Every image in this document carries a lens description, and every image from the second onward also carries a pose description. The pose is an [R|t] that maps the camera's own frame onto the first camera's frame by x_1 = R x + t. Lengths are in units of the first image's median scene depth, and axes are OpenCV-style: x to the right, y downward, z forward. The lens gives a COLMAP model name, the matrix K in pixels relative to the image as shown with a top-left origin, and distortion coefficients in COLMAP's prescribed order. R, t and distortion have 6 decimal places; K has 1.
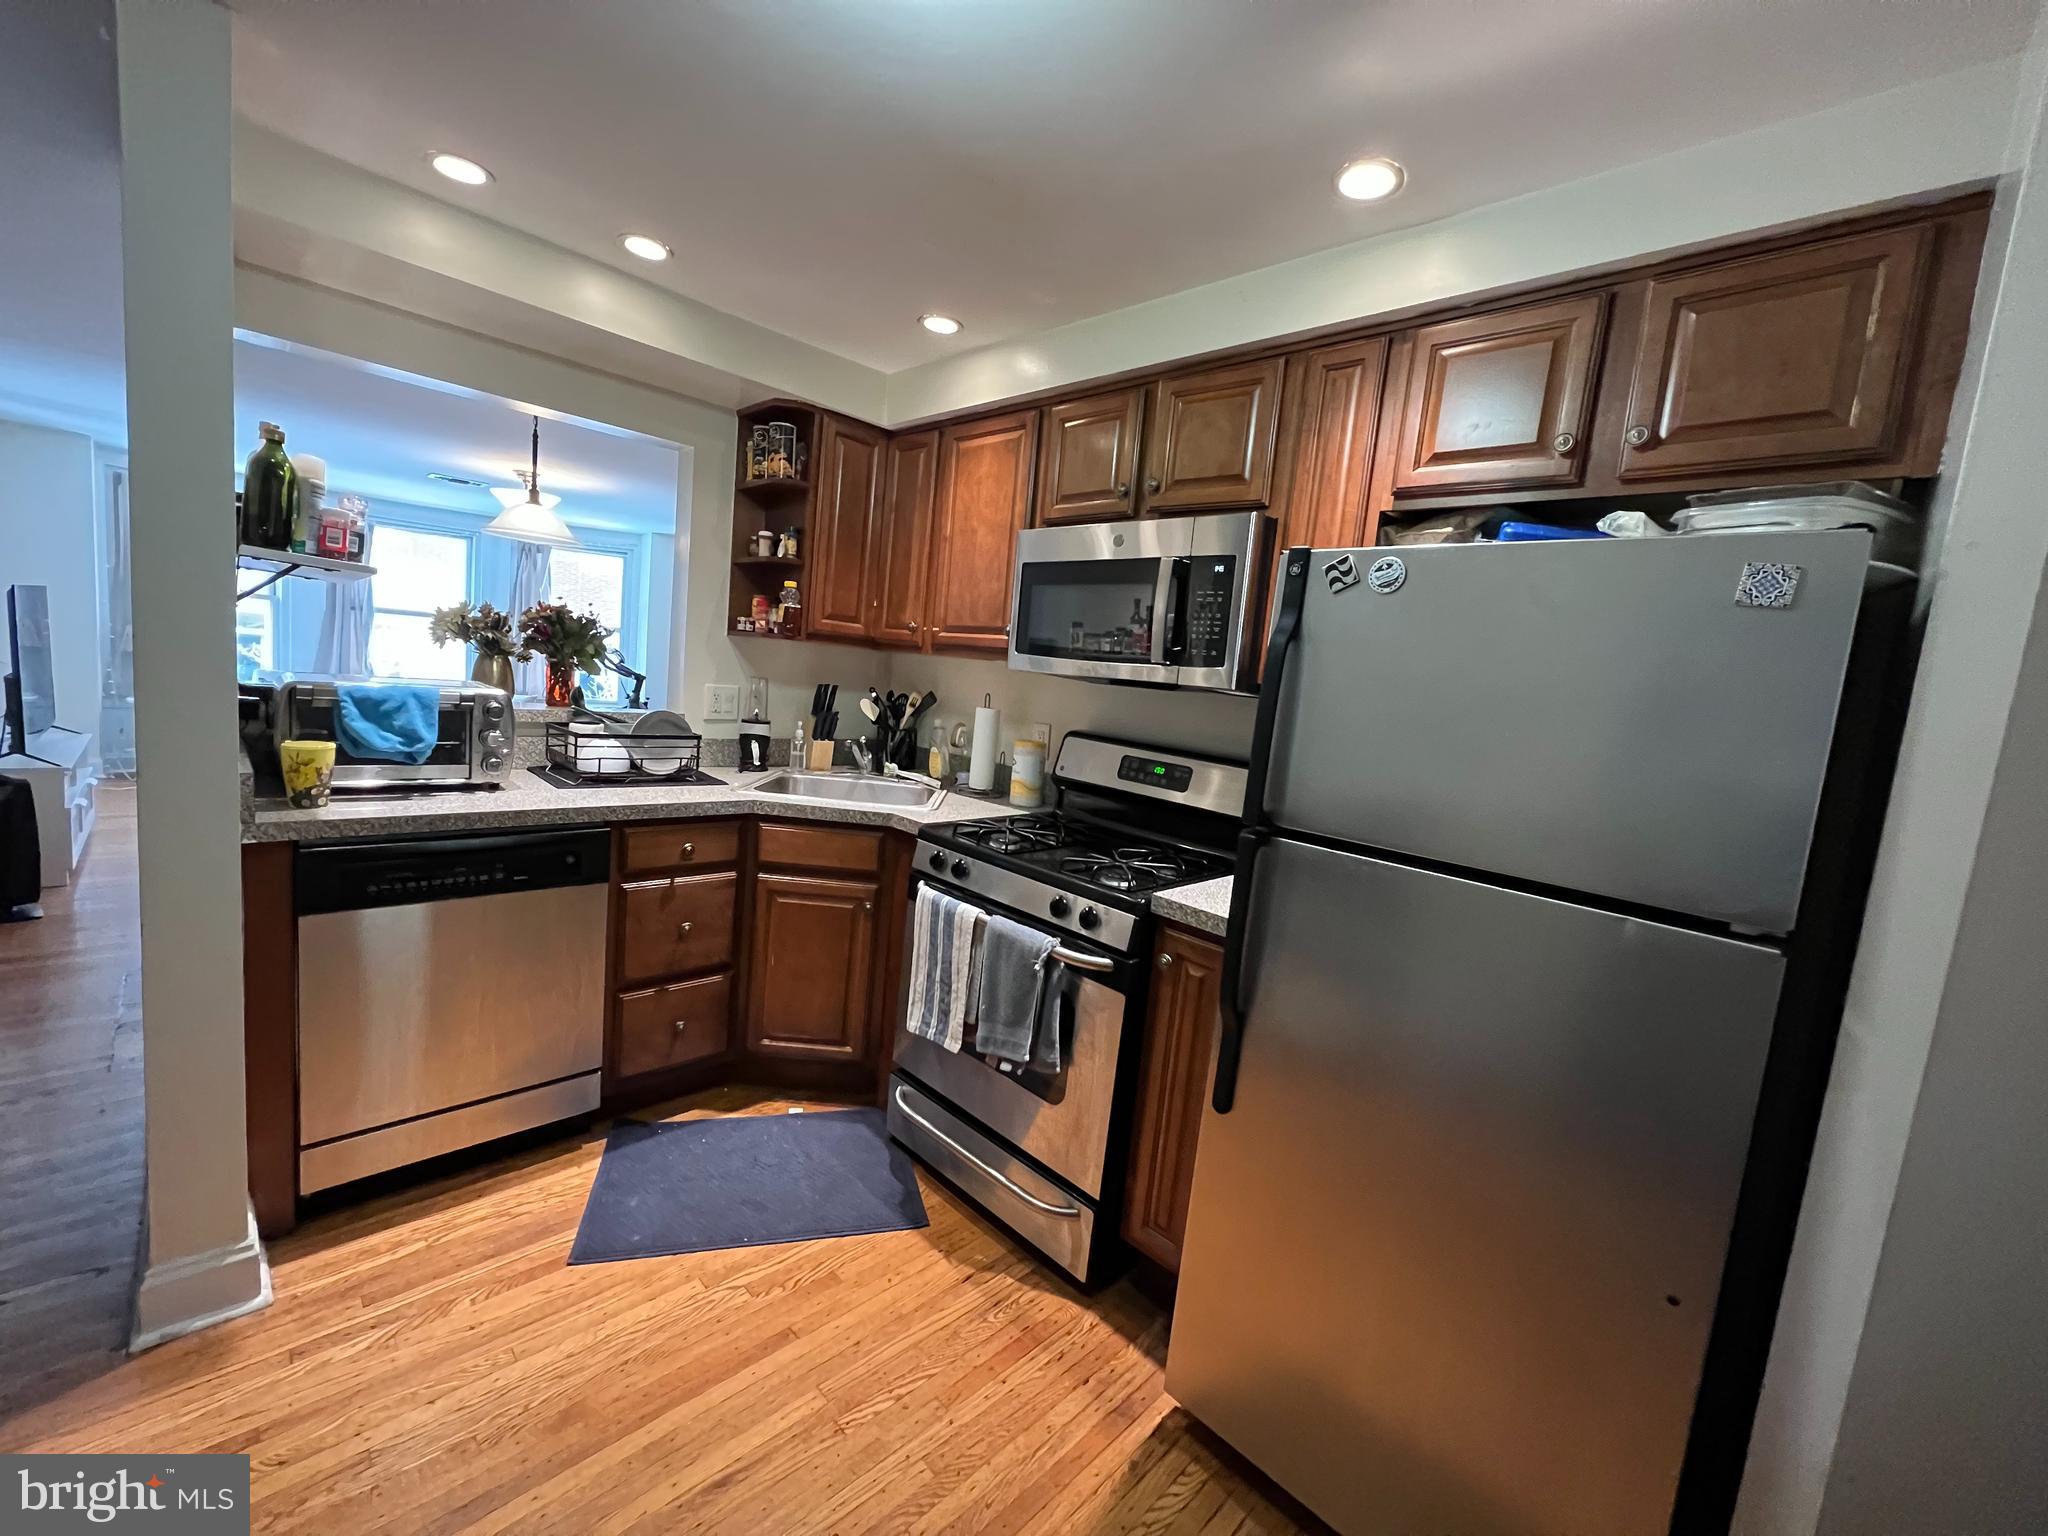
lens RADIAL K [[818.8, 0, 1019.3], [0, 818.8, 761.4], [0, 0, 1]] dist [0.001095, 0.000085]
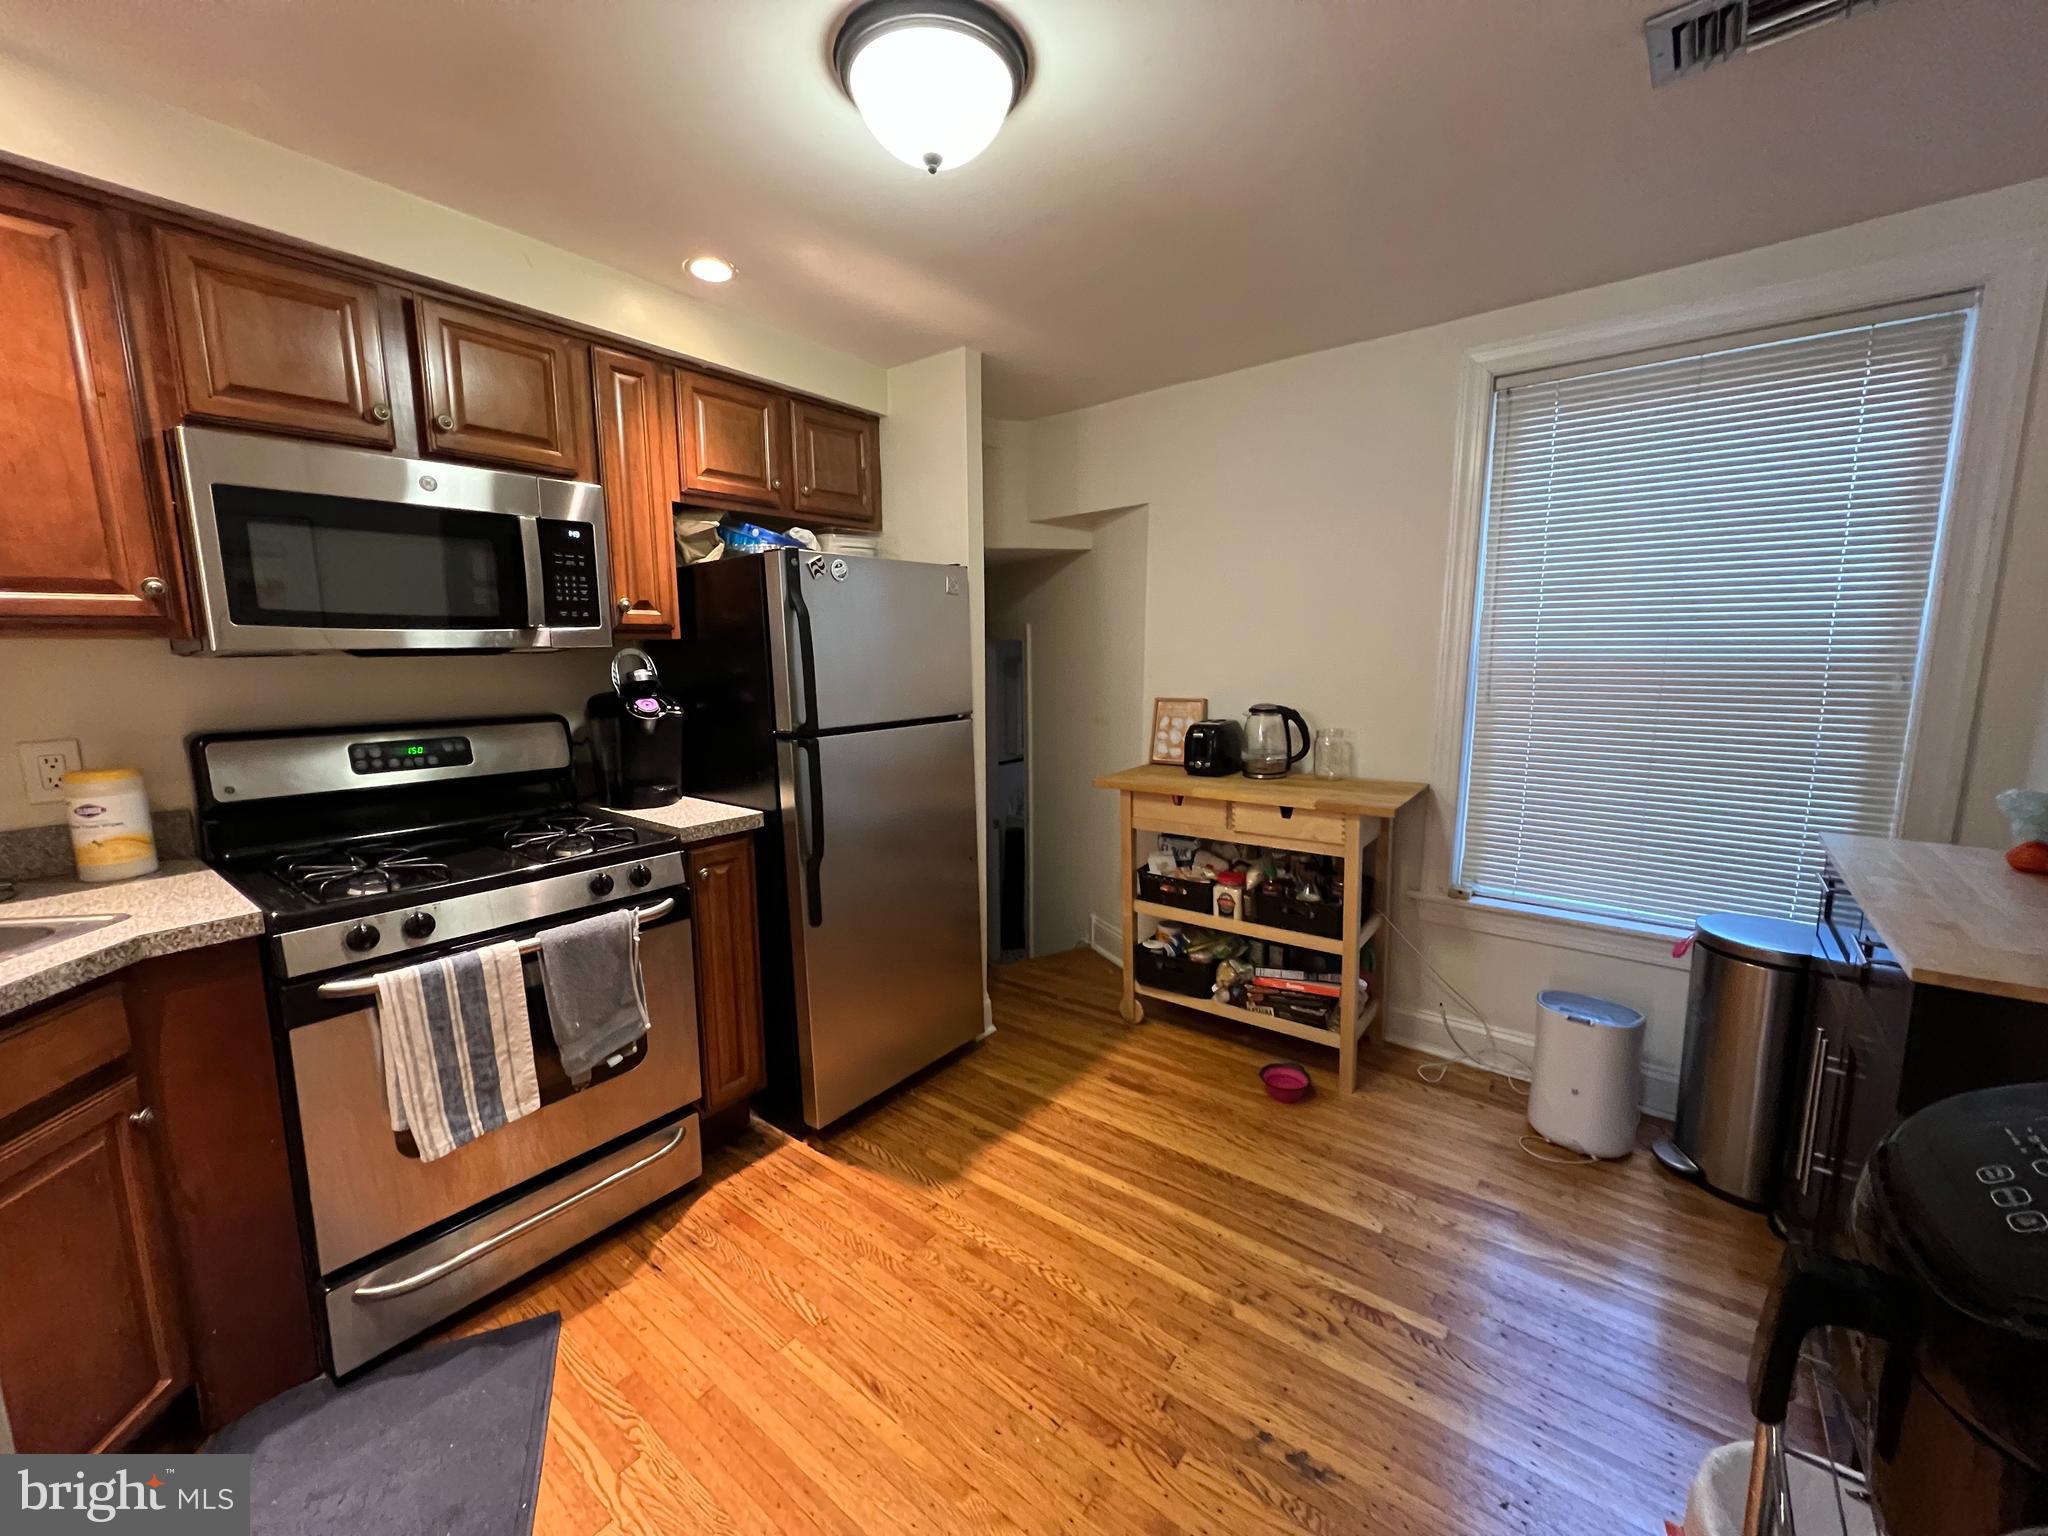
lens RADIAL K [[818.8, 0, 1025.1], [0, 818.8, 759.8], [0, 0, 1]] dist [0.001095, 0.000085]
pose [[-0.134557, -0.230826, 0.963646, -0.931384], [0.104956, 0.963699, 0.245495, -0.154205], [-0.985332, 0.134174, -0.105446, 0.580950]]
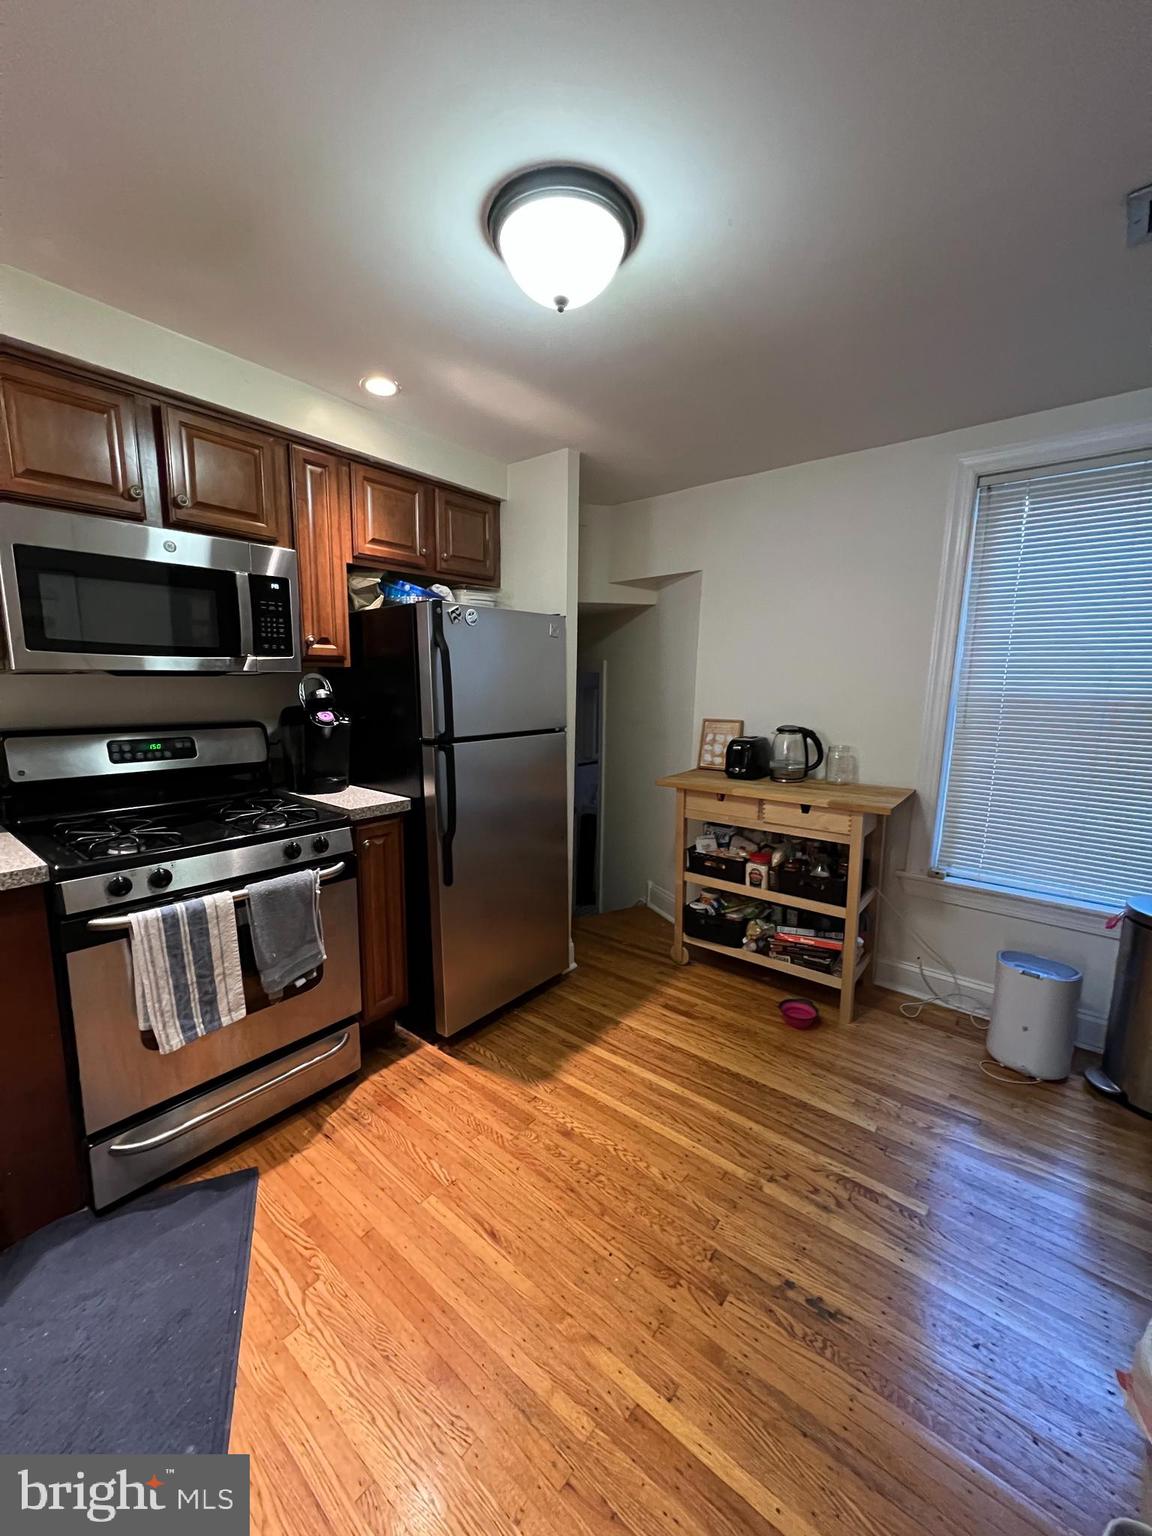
lens RADIAL K [[614.1, 0, 575.4], [0, 614.1, 770.2], [0, 0, 1]] dist [0.001095, 0.000085]
pose [[-0.106216, -0.247121, 0.963146, -0.913081], [0.087845, 0.962506, 0.256644, -0.158096], [-0.990455, 0.111867, -0.080525, 0.614712]]
